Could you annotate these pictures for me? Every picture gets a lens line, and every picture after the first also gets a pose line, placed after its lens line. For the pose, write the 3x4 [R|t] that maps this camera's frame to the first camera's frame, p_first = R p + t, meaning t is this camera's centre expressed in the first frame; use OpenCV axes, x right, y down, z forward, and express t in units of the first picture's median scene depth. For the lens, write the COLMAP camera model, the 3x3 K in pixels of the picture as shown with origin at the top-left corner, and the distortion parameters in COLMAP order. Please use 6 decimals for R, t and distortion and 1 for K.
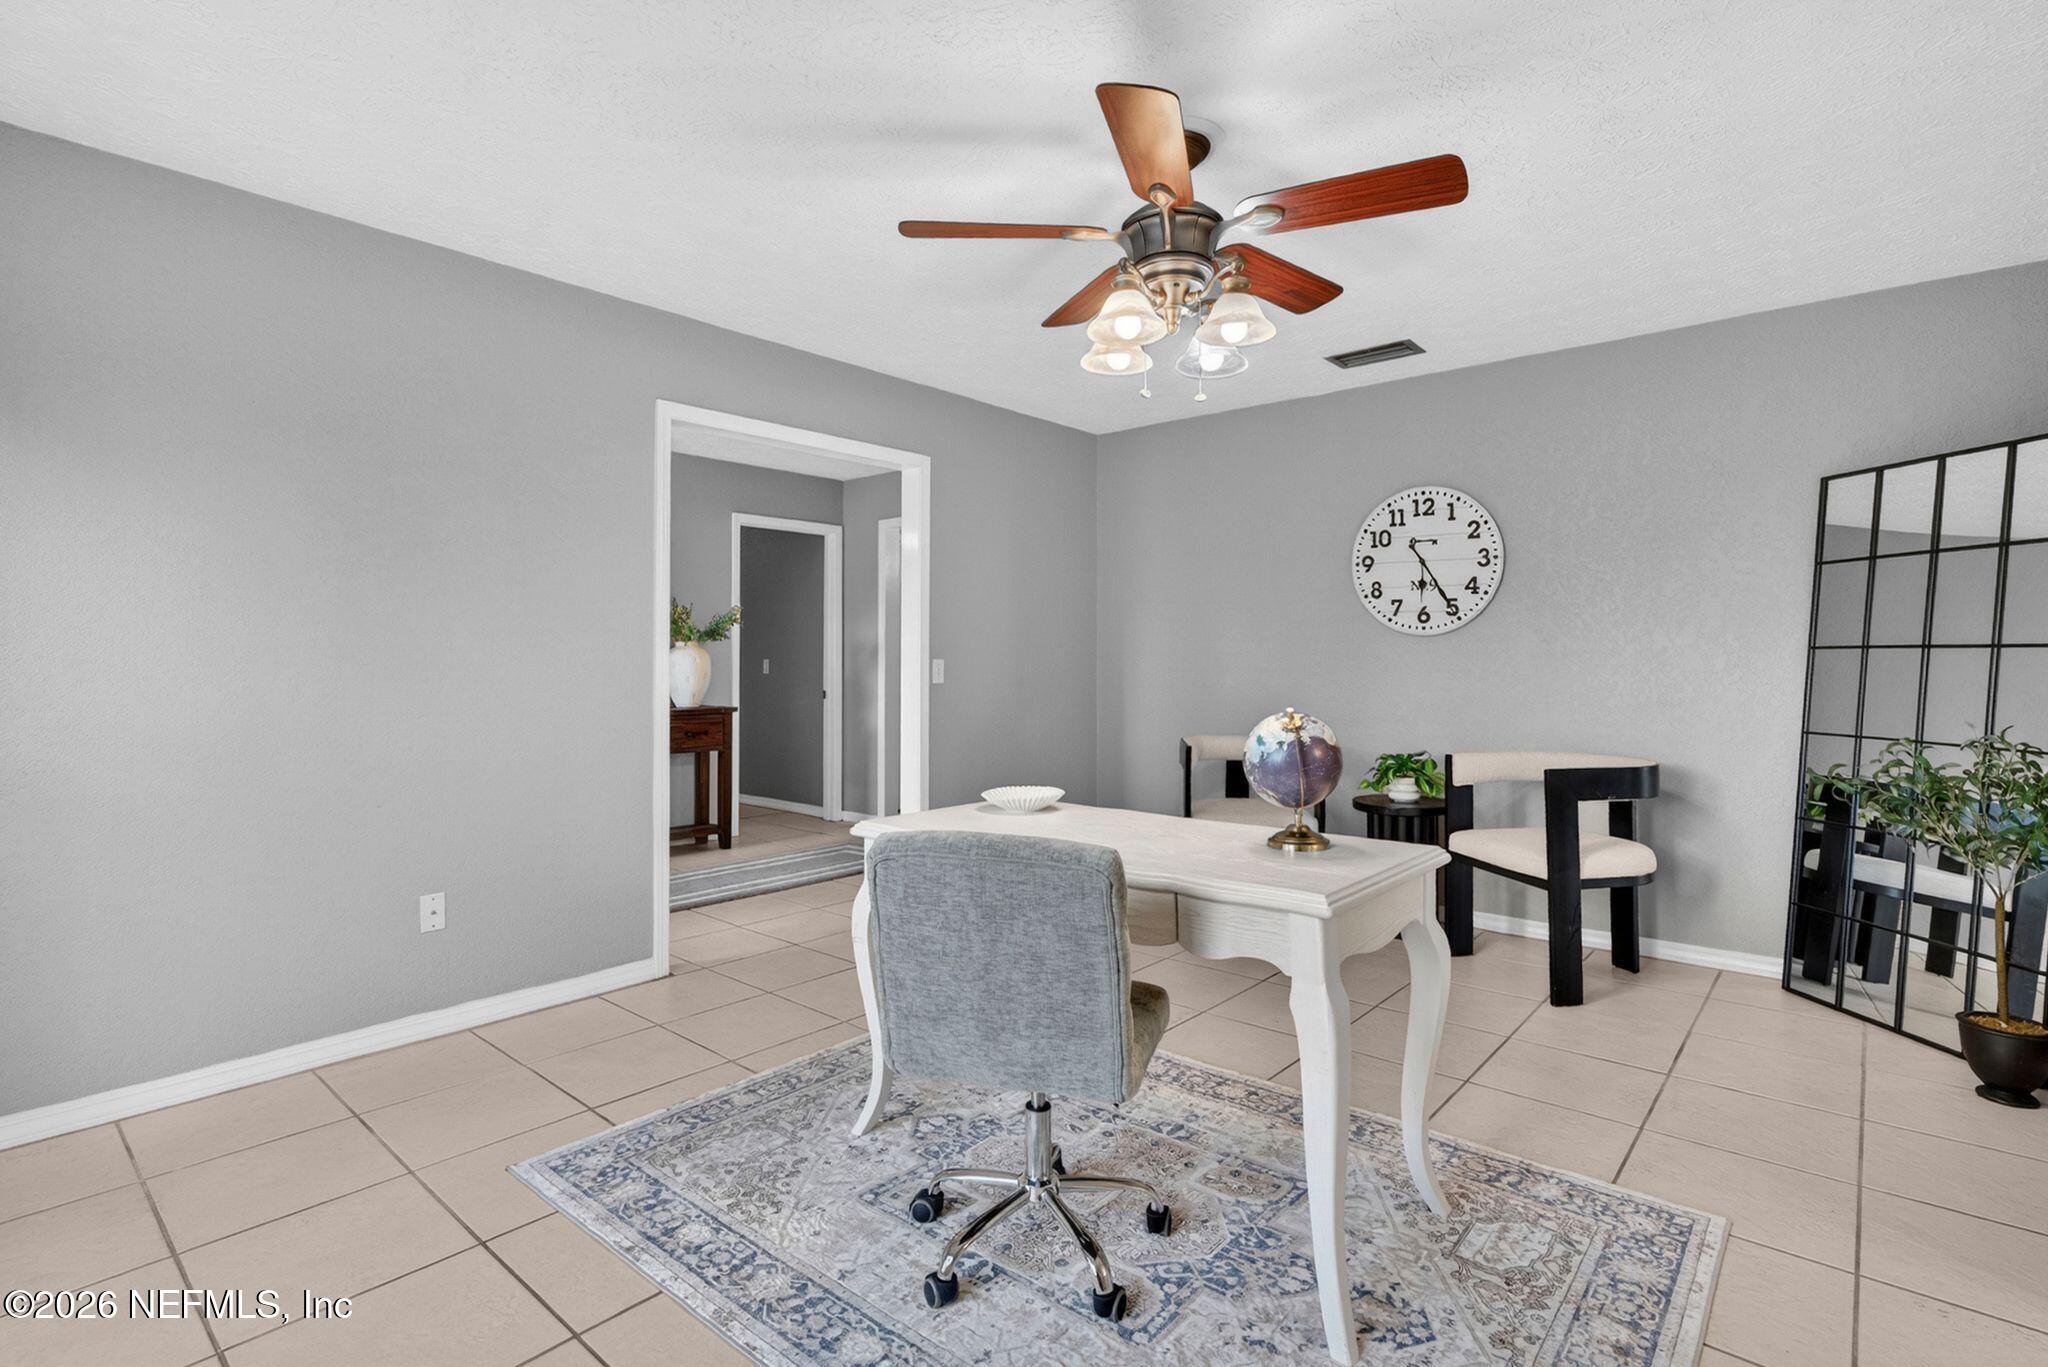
lens RADIAL K [[965.4, 0, 1017.3], [0, 965.4, 637.8], [0, 0, 1]] dist [-0.000743, -0.000264]
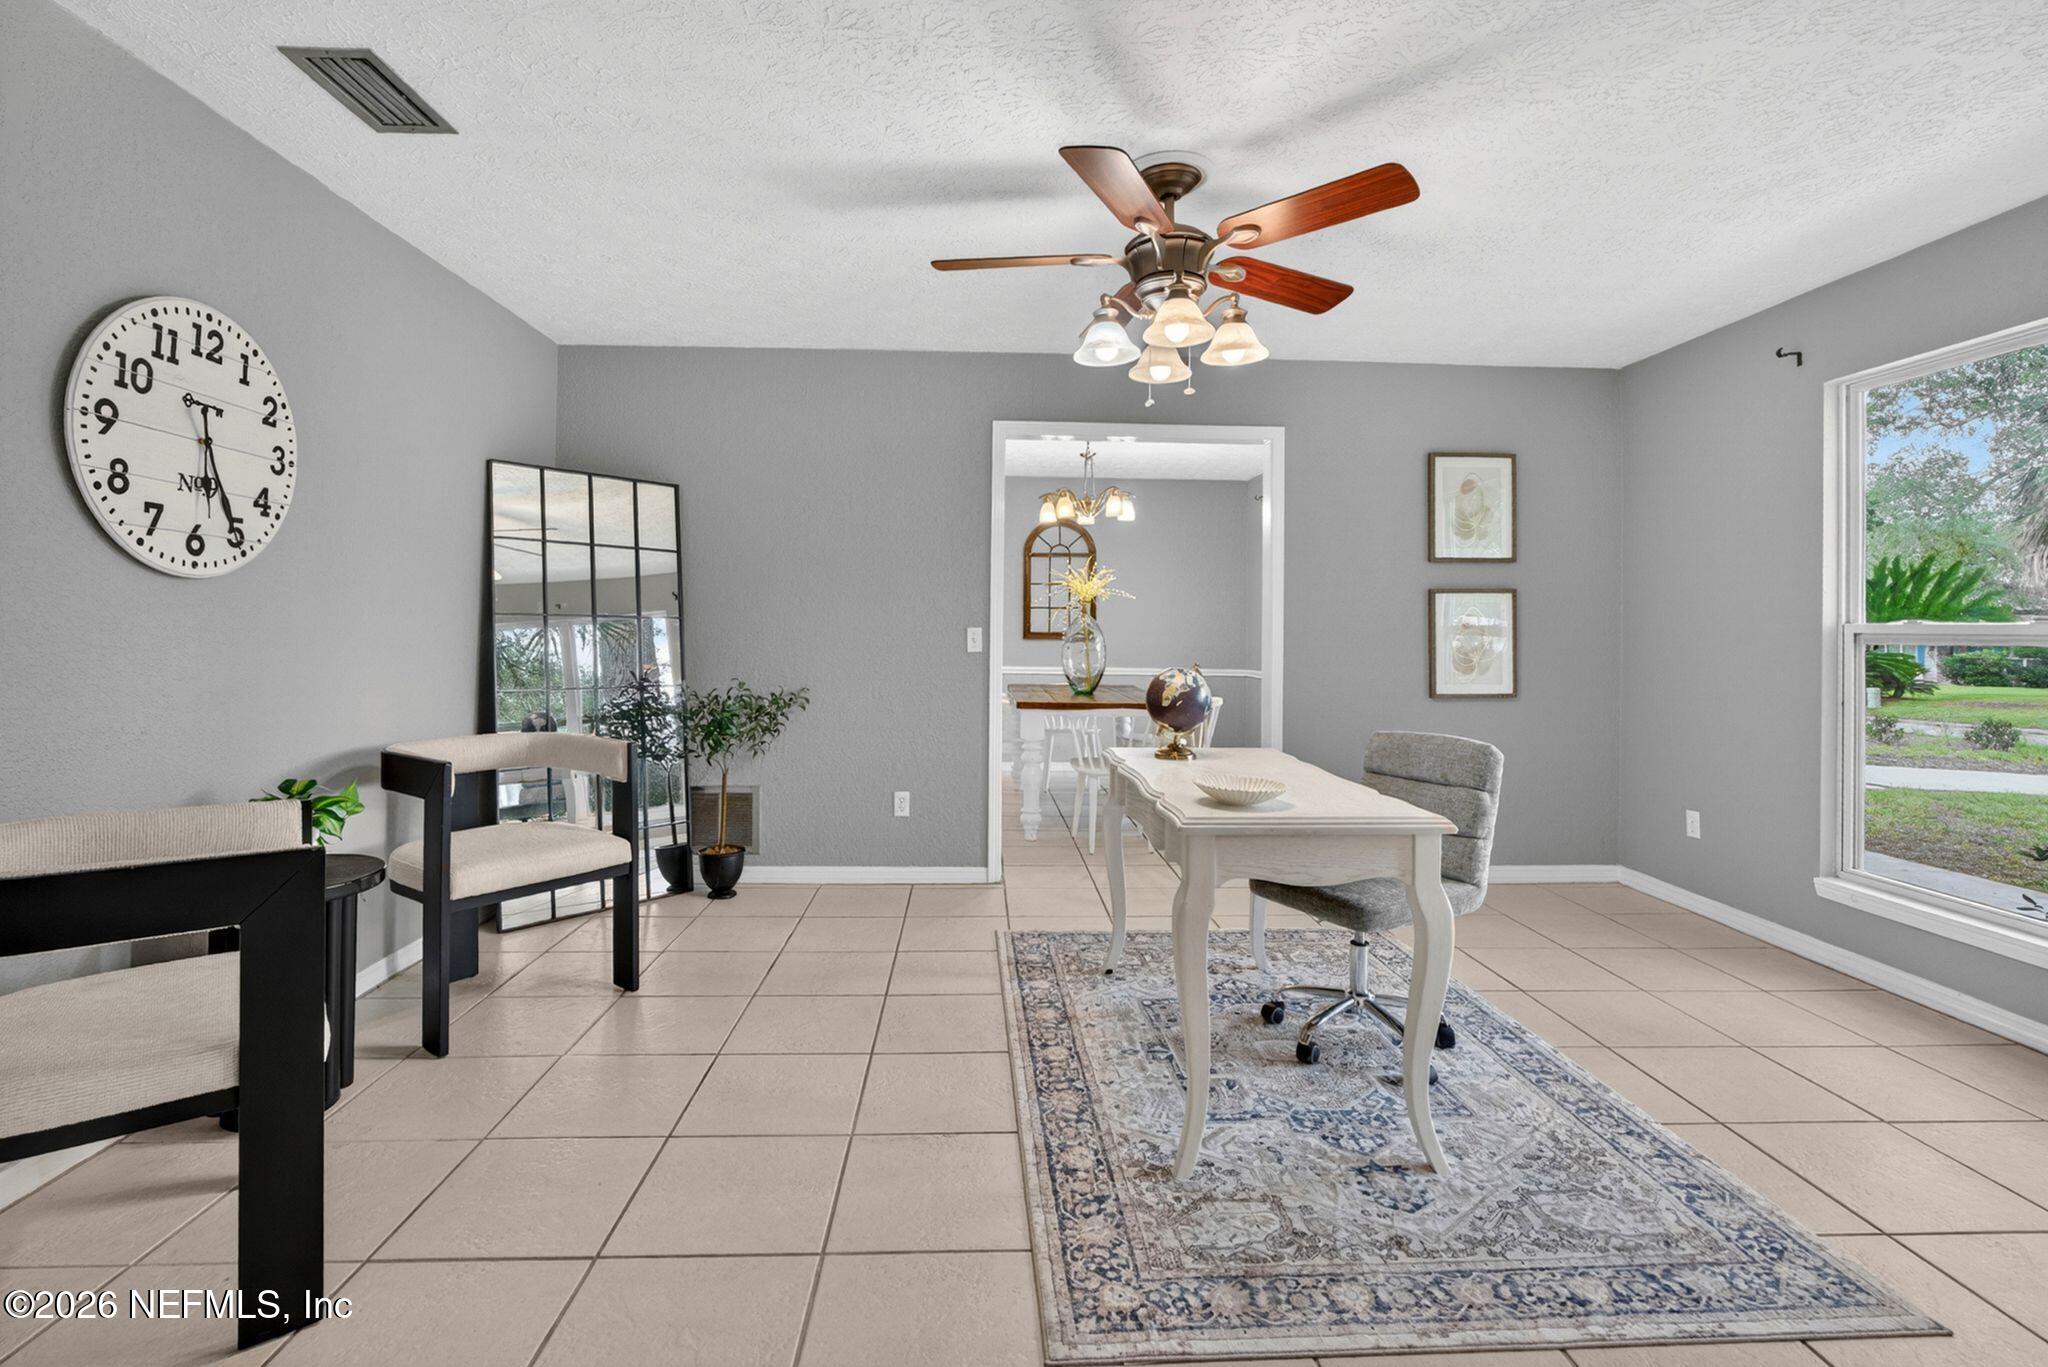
lens RADIAL K [[965.4, 0, 1017.3], [0, 965.4, 637.8], [0, 0, 1]] dist [-0.000743, -0.000264]
pose [[-0.689026, -0.008294, 0.724689, -0.293462], [-0.021261, 0.999735, -0.008773, 0.026414], [-0.724425, -0.021452, -0.689020, 1.045992]]
